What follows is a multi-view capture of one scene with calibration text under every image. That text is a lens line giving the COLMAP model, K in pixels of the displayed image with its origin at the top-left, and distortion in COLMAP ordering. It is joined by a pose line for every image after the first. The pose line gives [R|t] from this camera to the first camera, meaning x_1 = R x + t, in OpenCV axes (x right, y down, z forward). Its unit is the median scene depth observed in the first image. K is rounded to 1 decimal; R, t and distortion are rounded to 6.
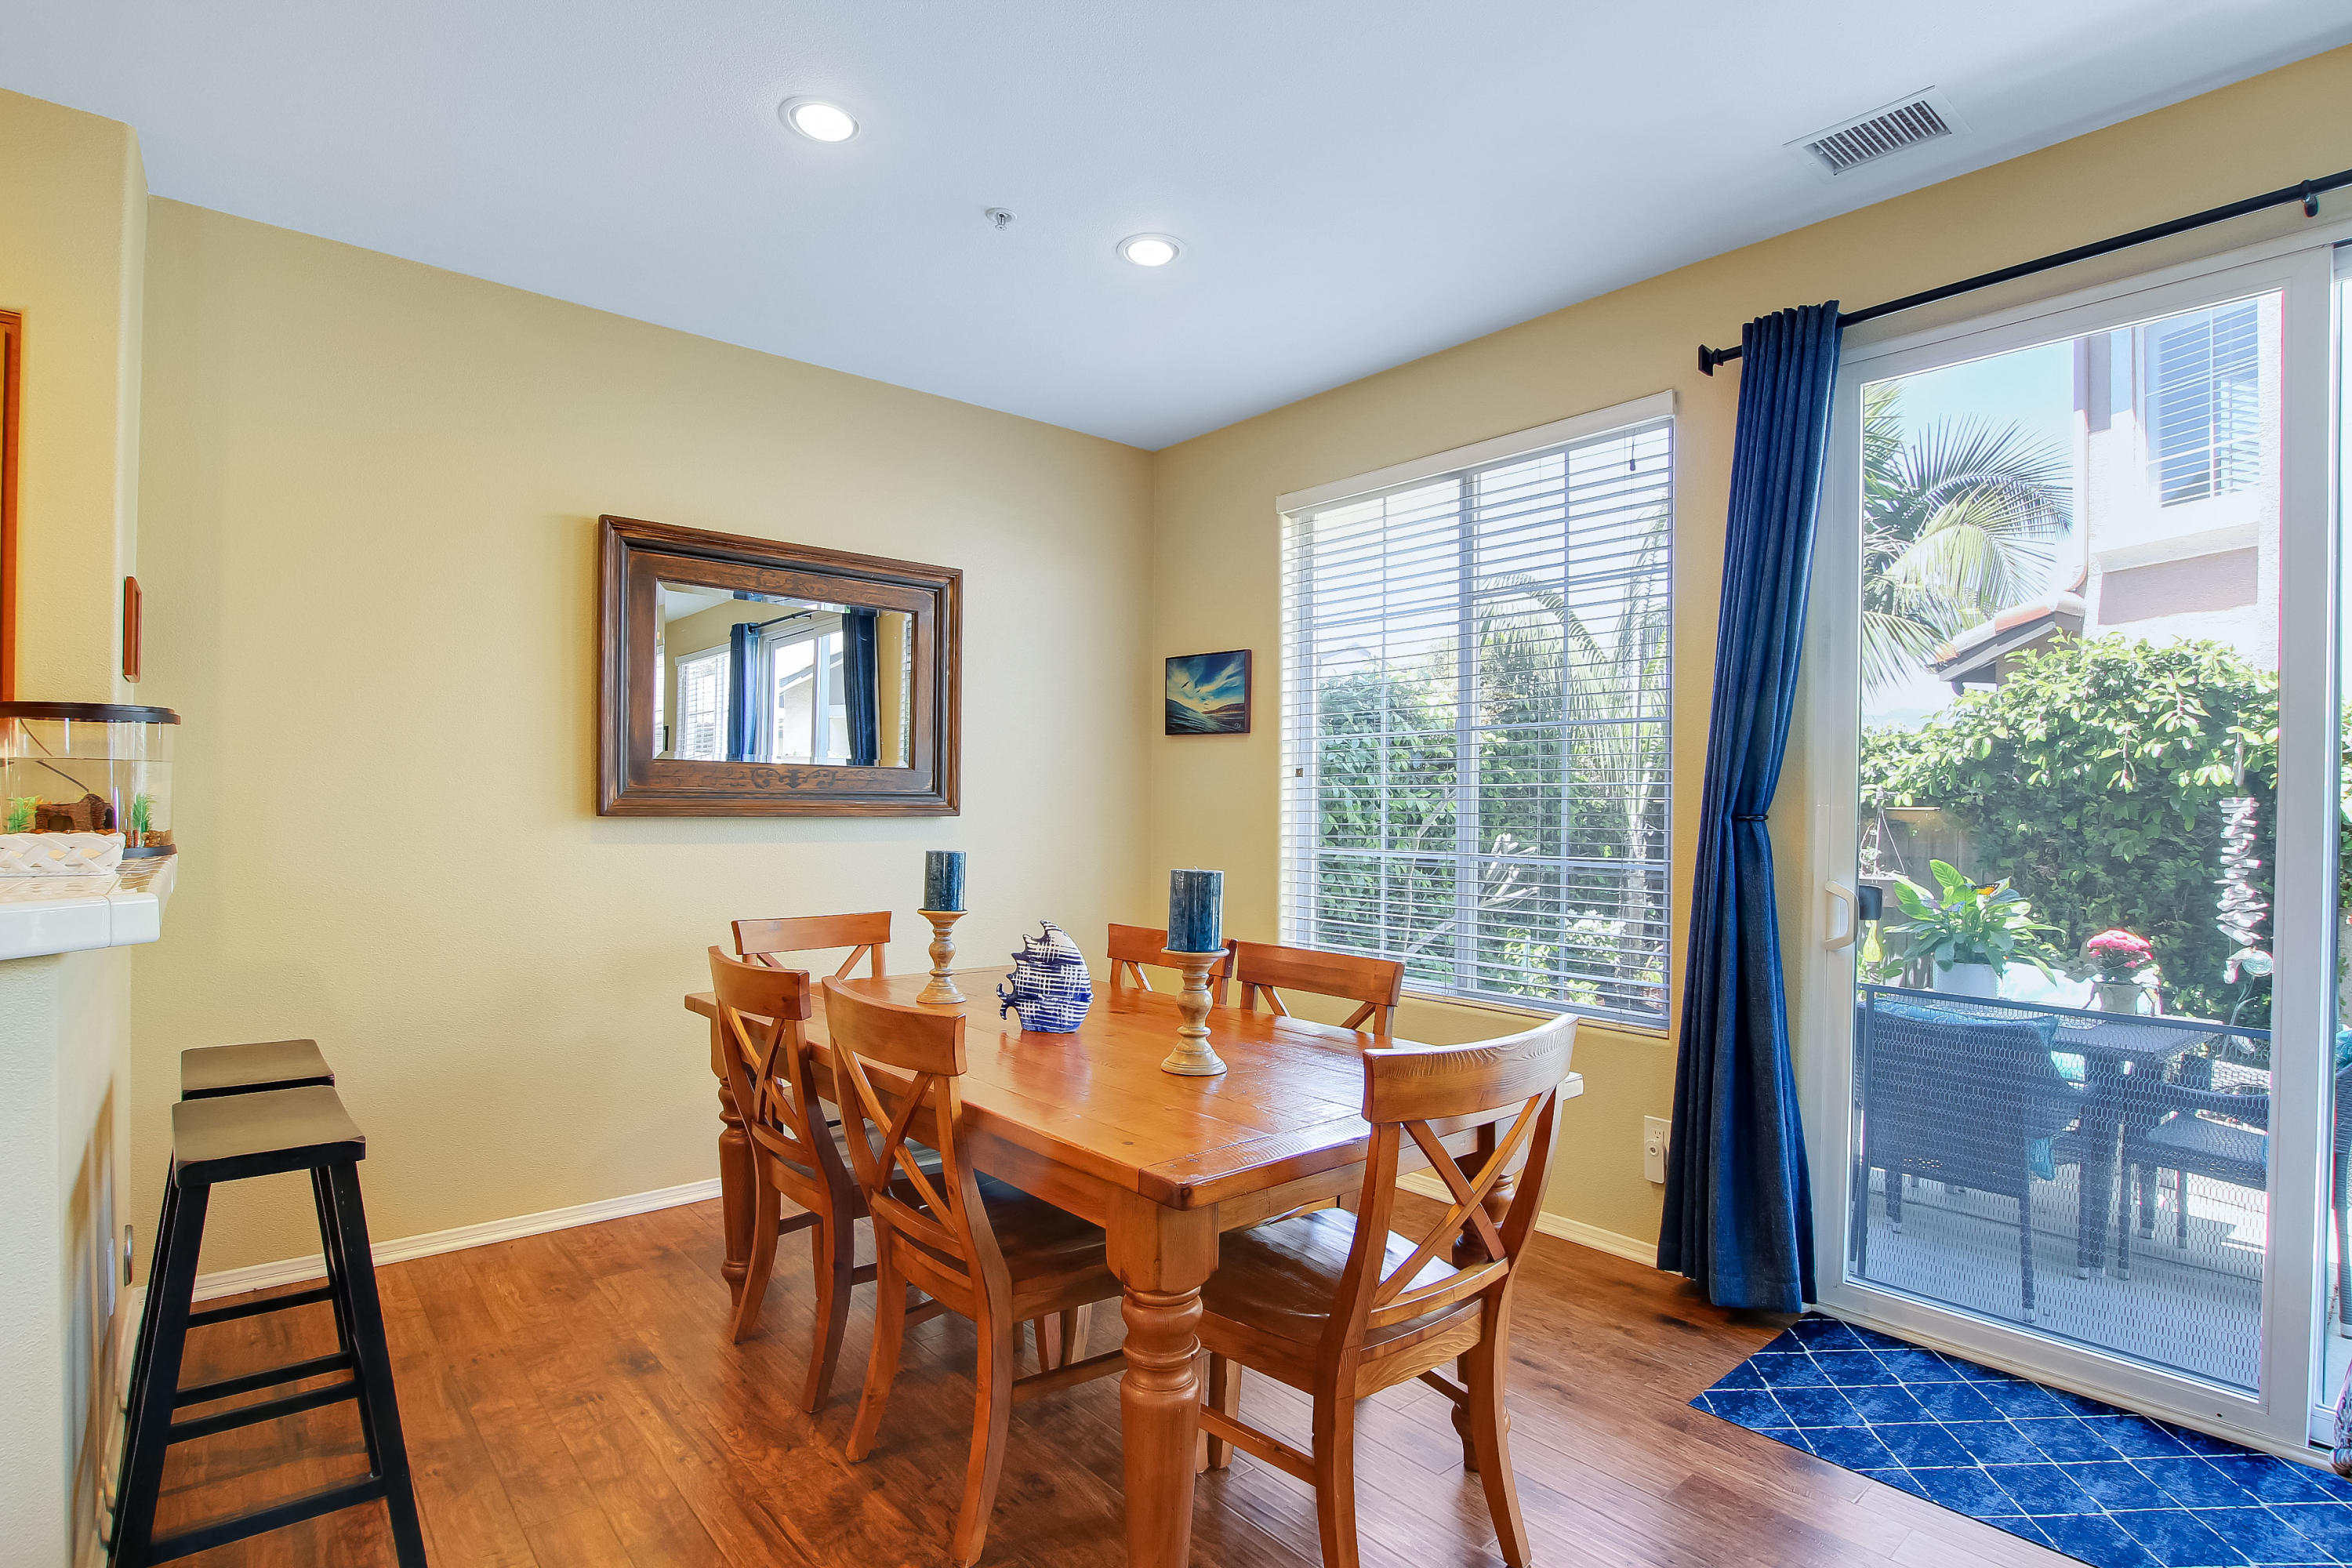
lens RADIAL K [[1163.6, 0, 1168.2], [0, 1163.6, 809.0], [0, 0, 1]] dist [-0.024328, 0.000481]
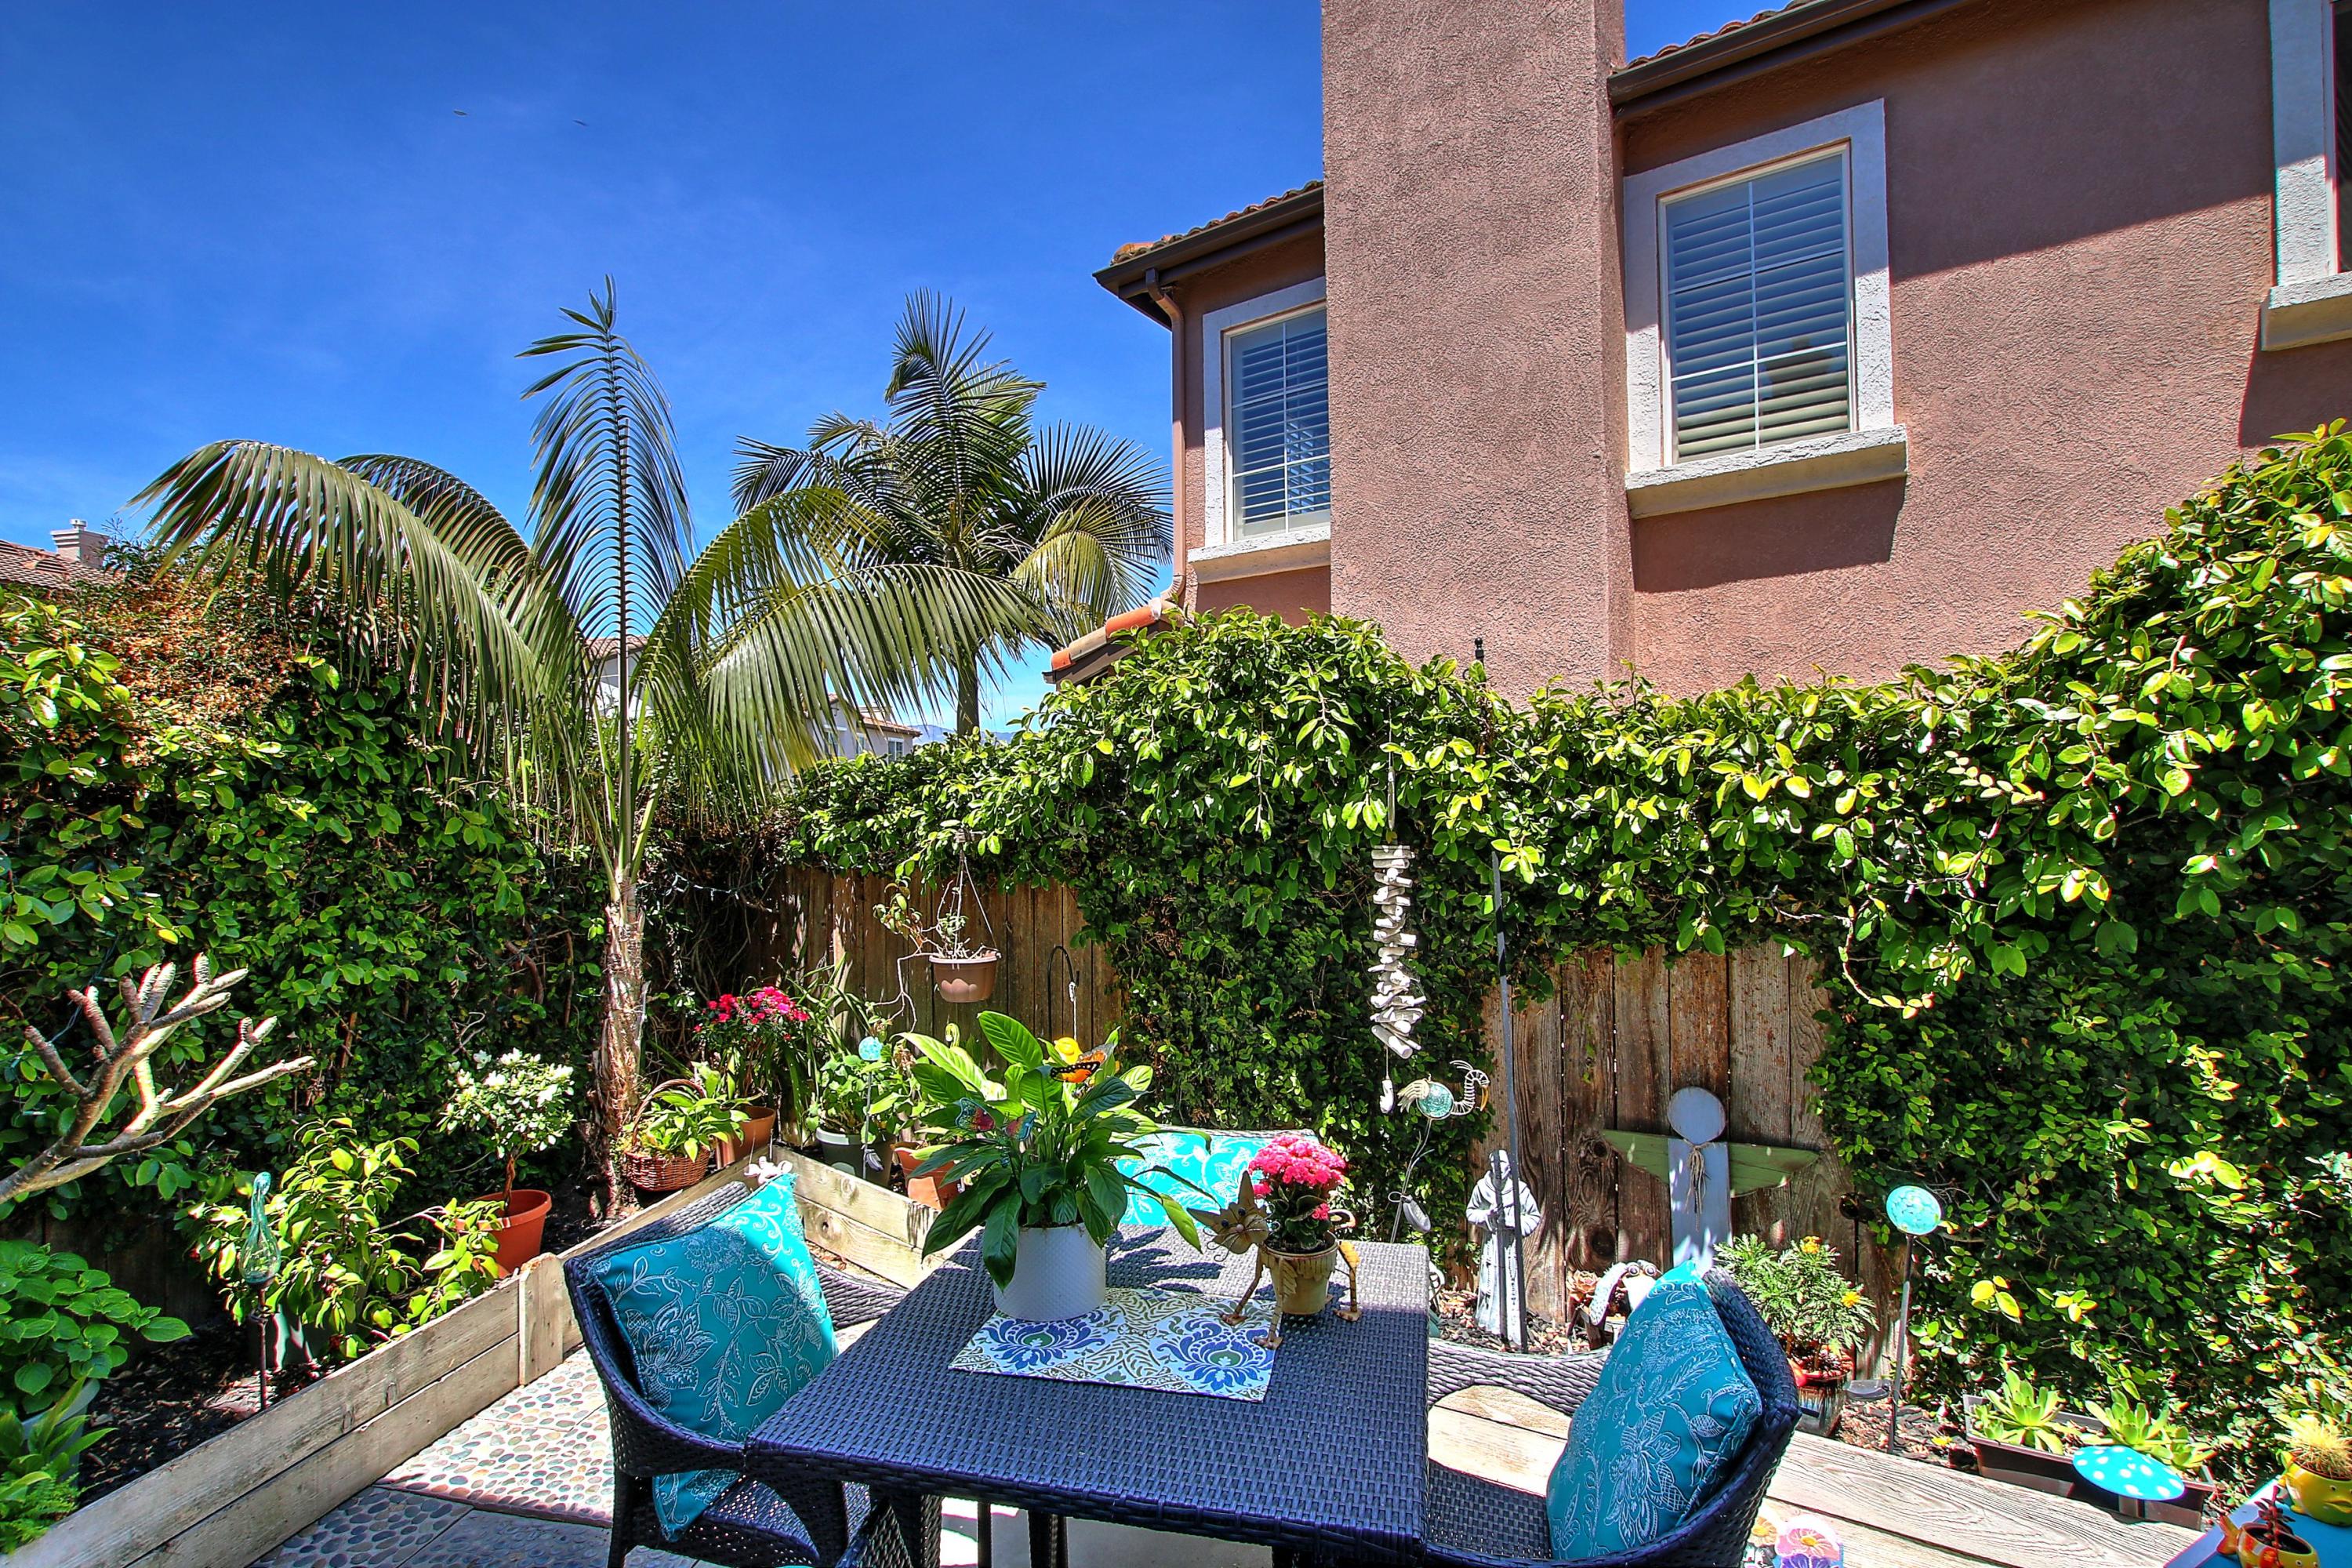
lens RADIAL K [[1085.7, 0, 1170.3], [0, 1085.7, 797.5], [0, 0, 1]] dist [-0.004810, -0.000163]
pose [[0.781876, -0.011117, 0.623335, 0.387186], [0.020447, 0.999760, -0.007817, -0.033747], [-0.623098, 0.018857, 0.781916, 0.519474]]
